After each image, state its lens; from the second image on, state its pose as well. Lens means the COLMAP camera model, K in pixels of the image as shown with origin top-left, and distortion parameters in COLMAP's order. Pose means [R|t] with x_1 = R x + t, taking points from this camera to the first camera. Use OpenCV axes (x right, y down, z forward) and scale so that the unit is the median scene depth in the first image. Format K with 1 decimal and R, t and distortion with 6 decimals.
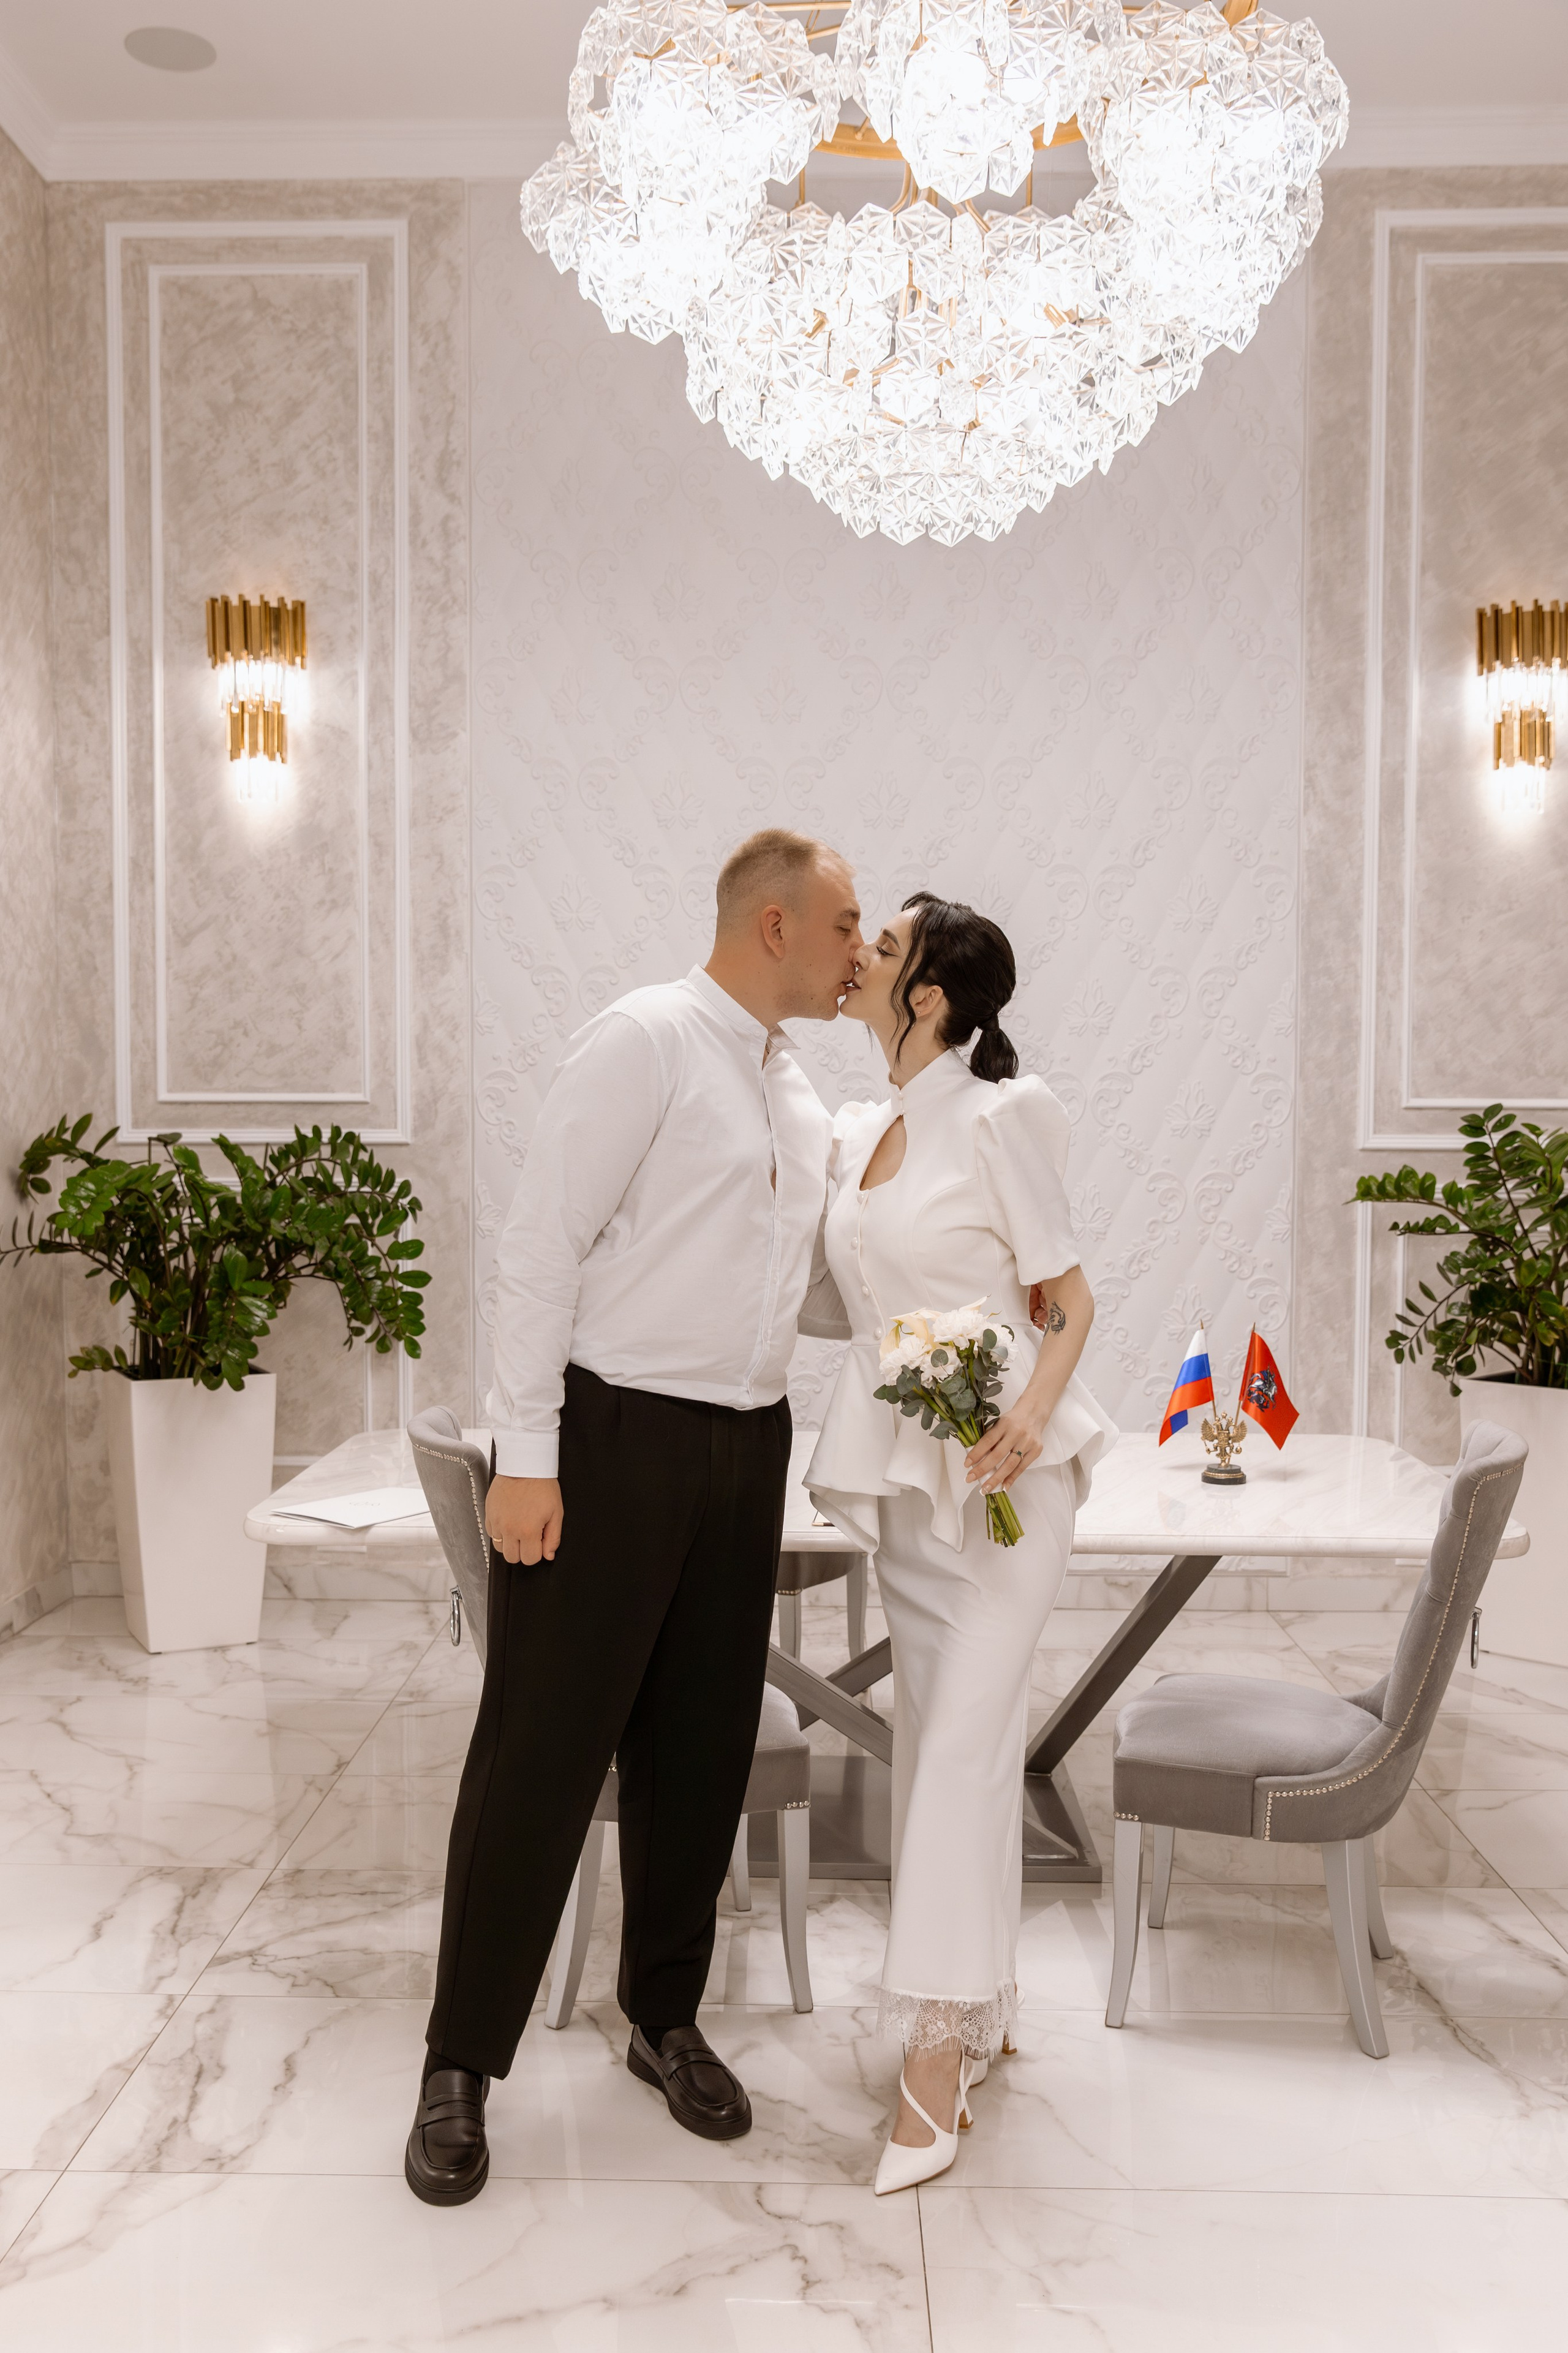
lens RADIAL K [[2142.9, 0, 771.3], [0, 2142.9, 1277.7], [0, 0, 1]] dist [-0.053844, 0.078381]
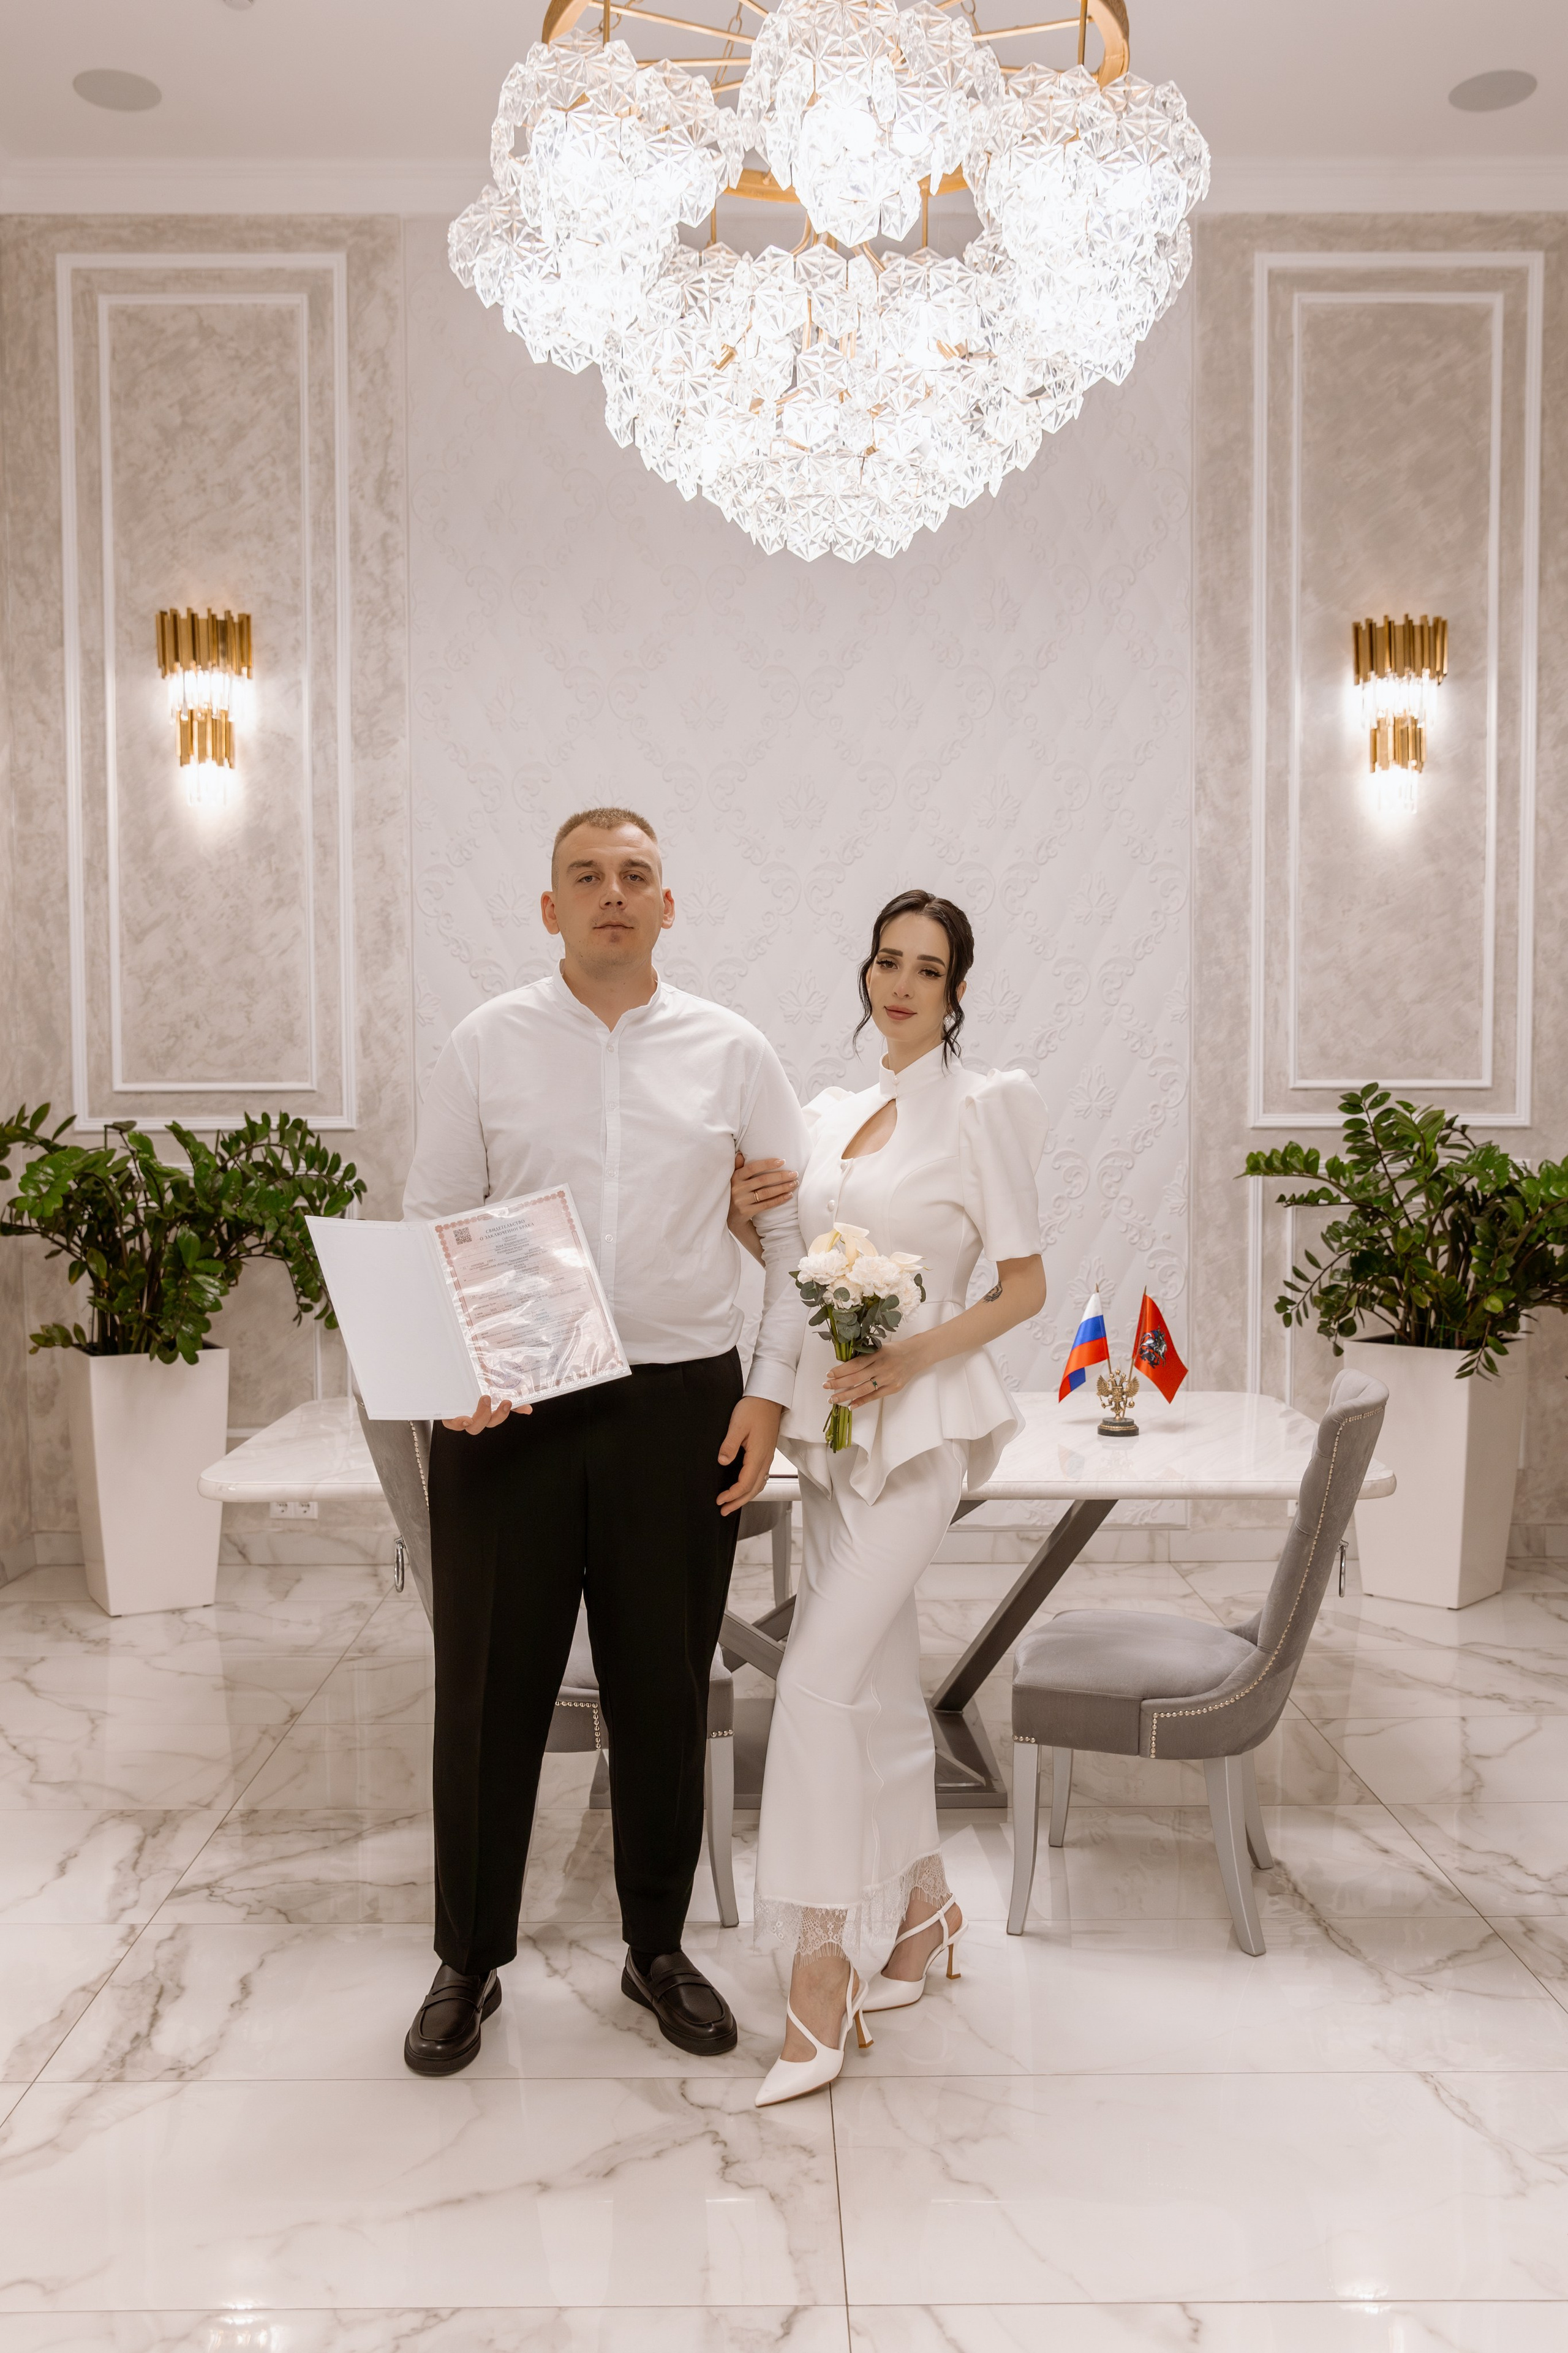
lens RADIAL K [[2142.9, 0, 818.3], [0, 2142.9, 1289.5], [0, 0, 1]] dist [-0.053844, 0.078381]
pose [[0.999267, -0.009429, 0.037099, 0.019443], [0.009542, 0.999950, -0.002869, 0.021992], [-0.037070, 0.003221, 0.999307, -0.061412]]
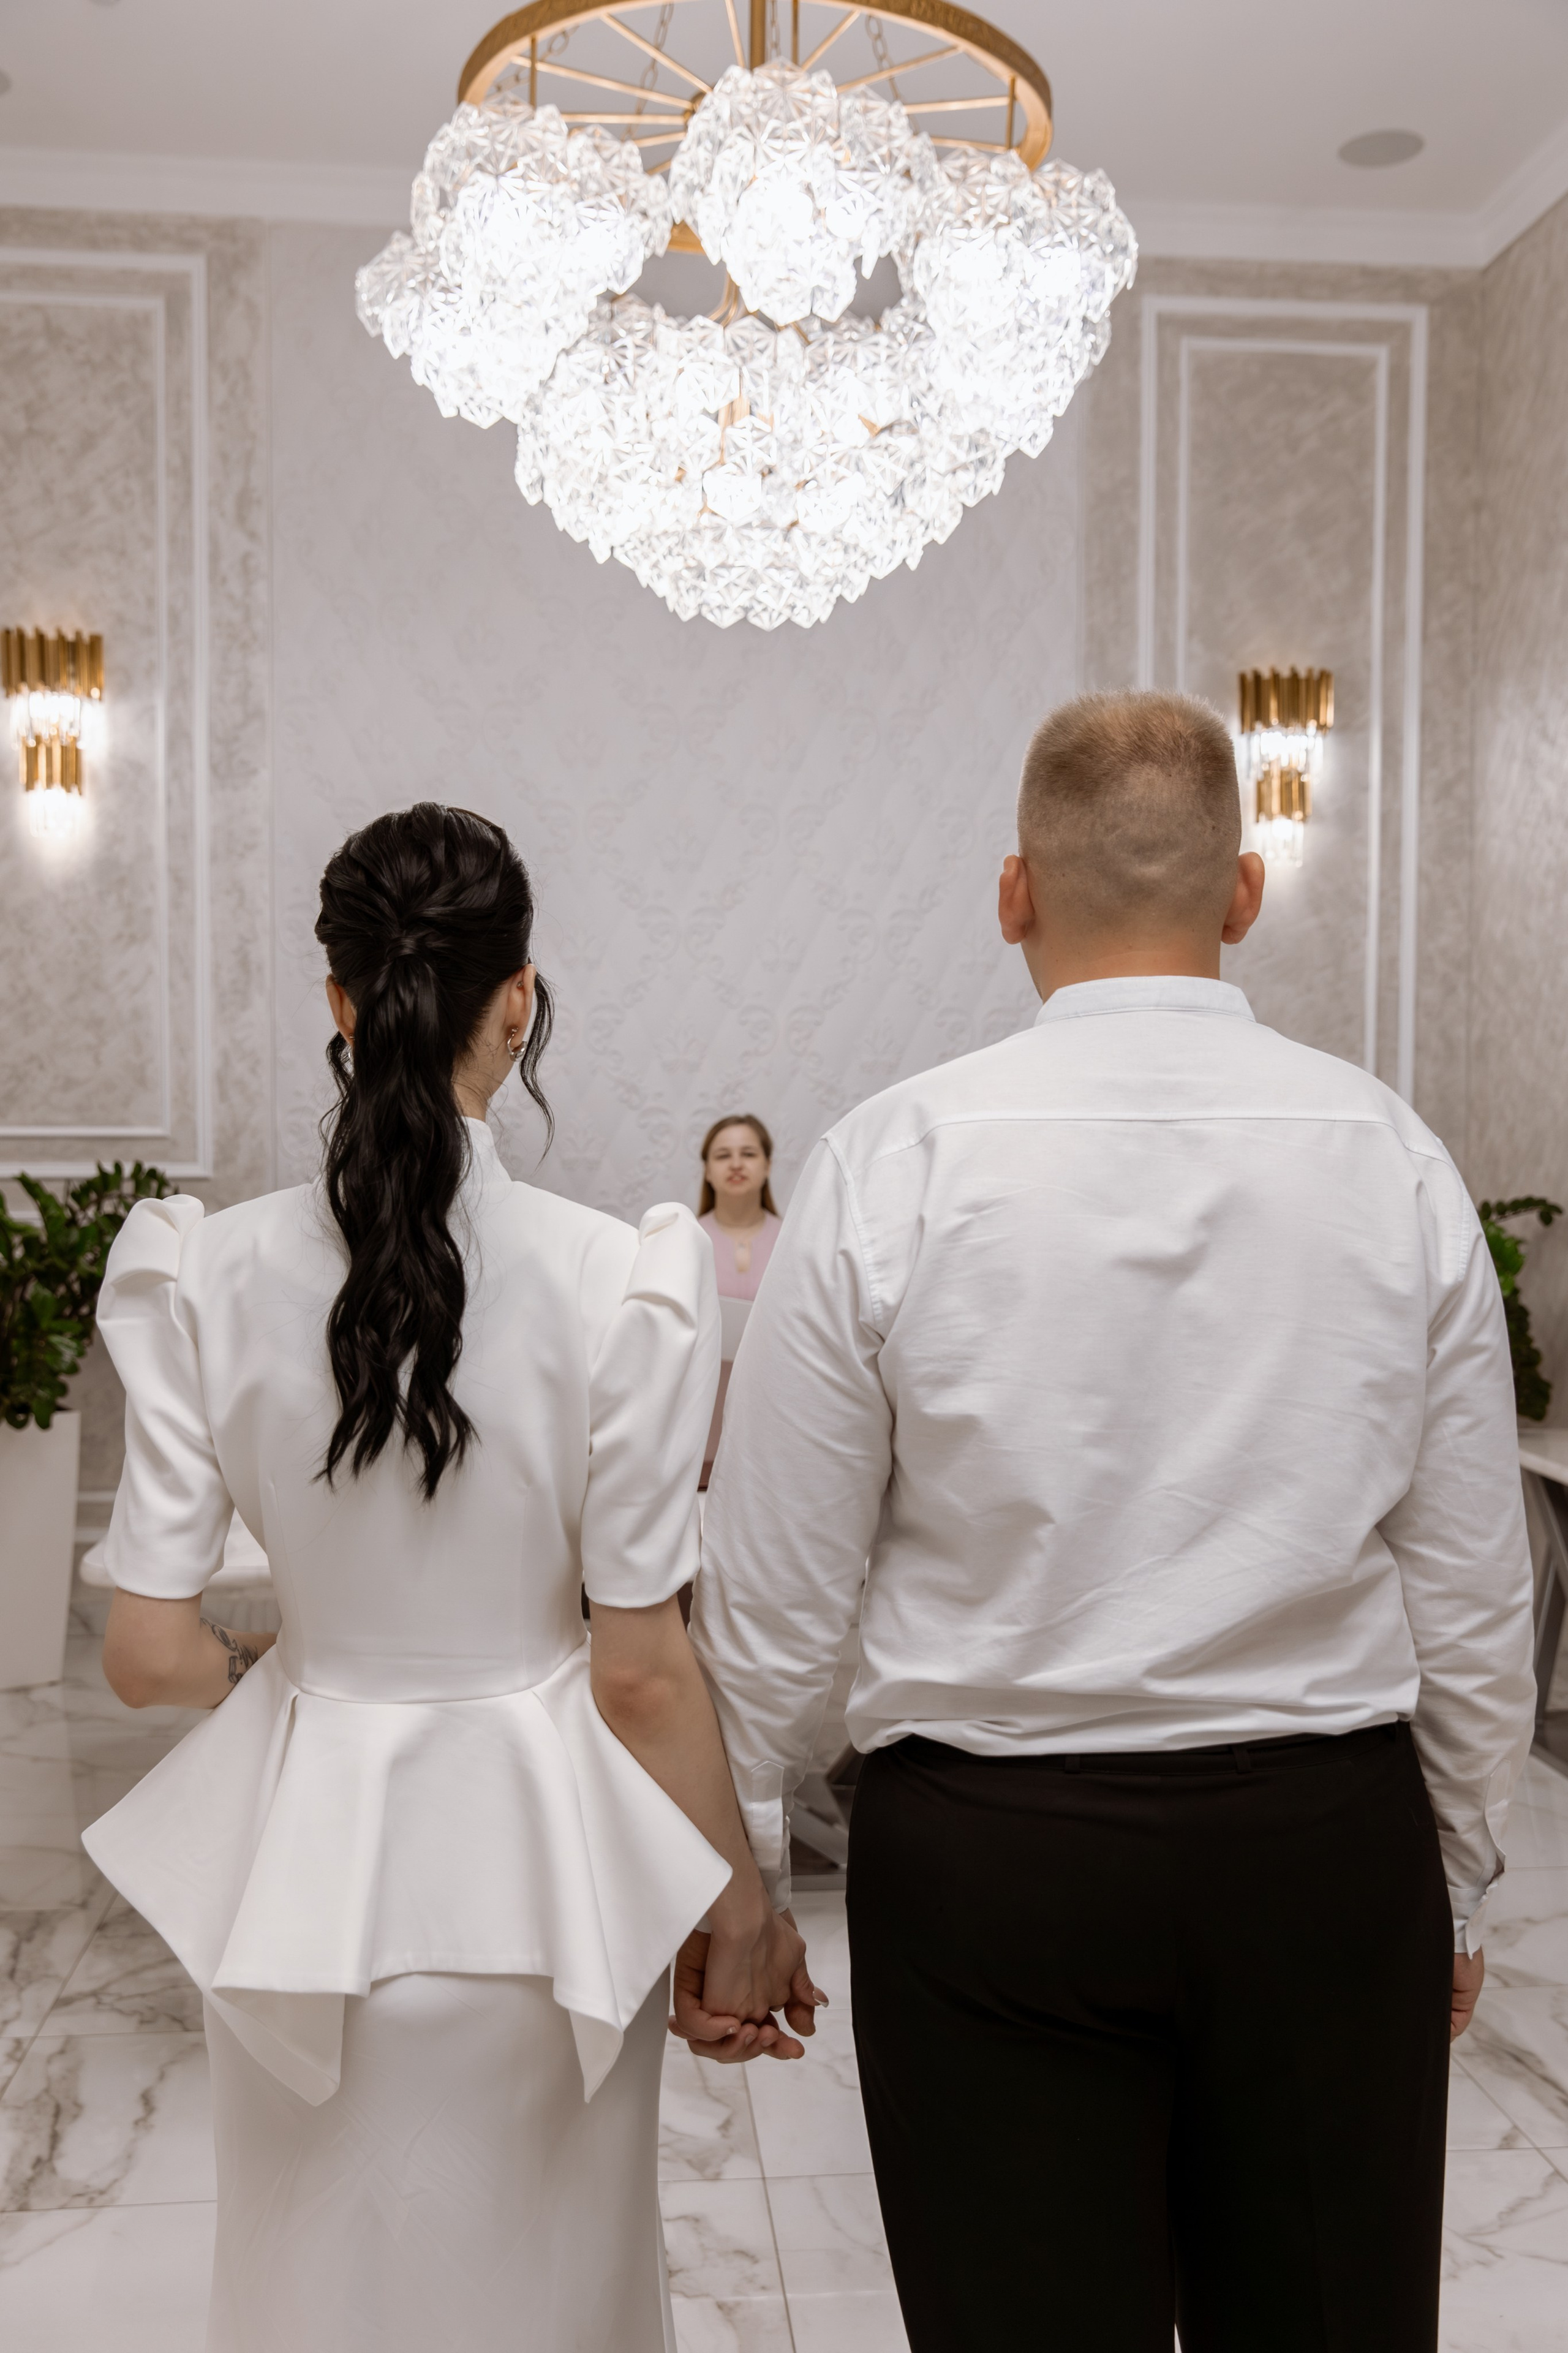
lens RADIAL K [[2344.2, 0, 739.6], [0, 2344.2, 1221.6], [0, 0, 1]] dist [-0.003003, 0.000000]
pose [[0.991586, -0.006719, 0.129271, -0.068711], [0.007973, 0.999926, -0.009186, -0.031574], [-0.129200, 0.010139, 0.991567, -0.126208]]
